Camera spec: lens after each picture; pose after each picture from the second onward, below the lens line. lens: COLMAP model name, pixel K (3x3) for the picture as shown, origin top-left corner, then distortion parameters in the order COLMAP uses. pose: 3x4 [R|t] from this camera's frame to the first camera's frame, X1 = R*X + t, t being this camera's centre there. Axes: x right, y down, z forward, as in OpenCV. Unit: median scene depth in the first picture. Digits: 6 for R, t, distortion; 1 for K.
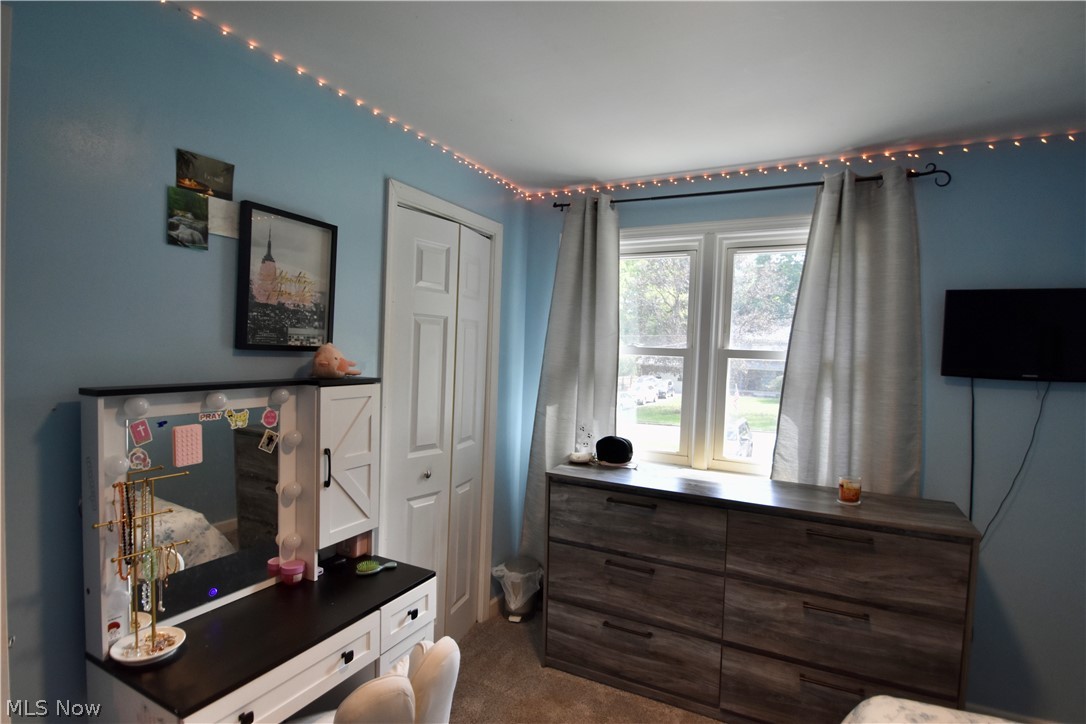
lens RADIAL K [[547.1, 0, 541.1], [0, 547.1, 364.4], [0, 0, 1]] dist [0.002081, -0.007519]
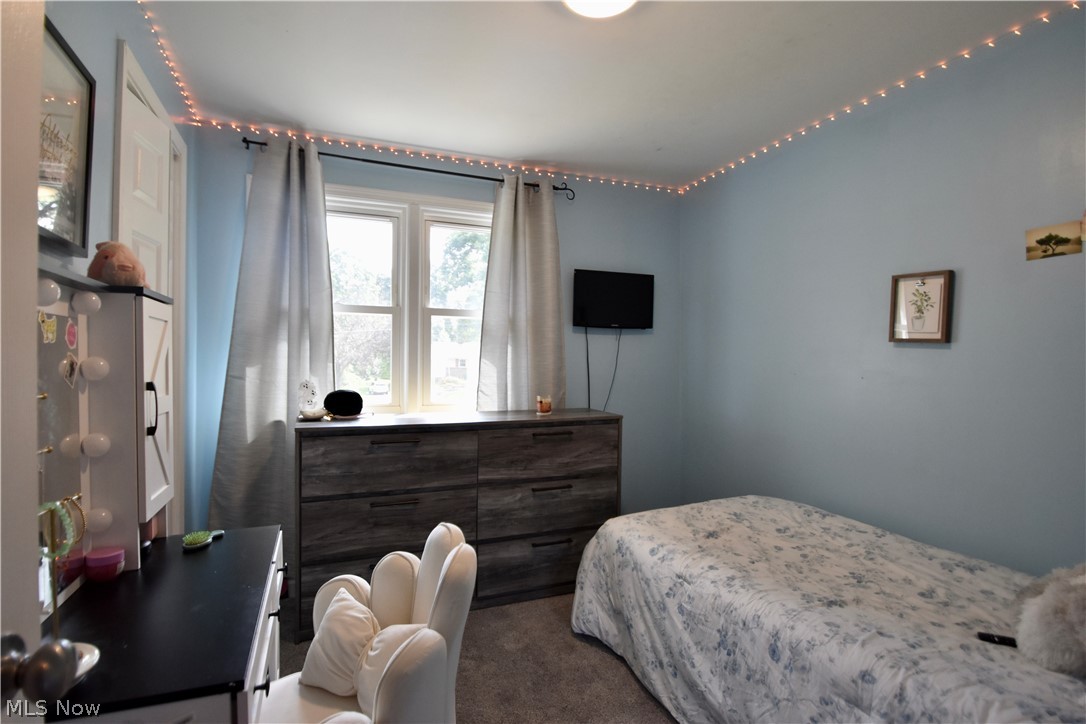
lens RADIAL K [[547.1, 0, 543.7], [0, 547.1, 362.6], [0, 0, 1]] dist [0.002081, -0.007519]
pose [[0.642905, -0.027428, 0.765455, -0.453836], [0.039078, 0.999232, 0.002984, 0.108473], [-0.764948, 0.027994, 0.643483, 0.097019]]
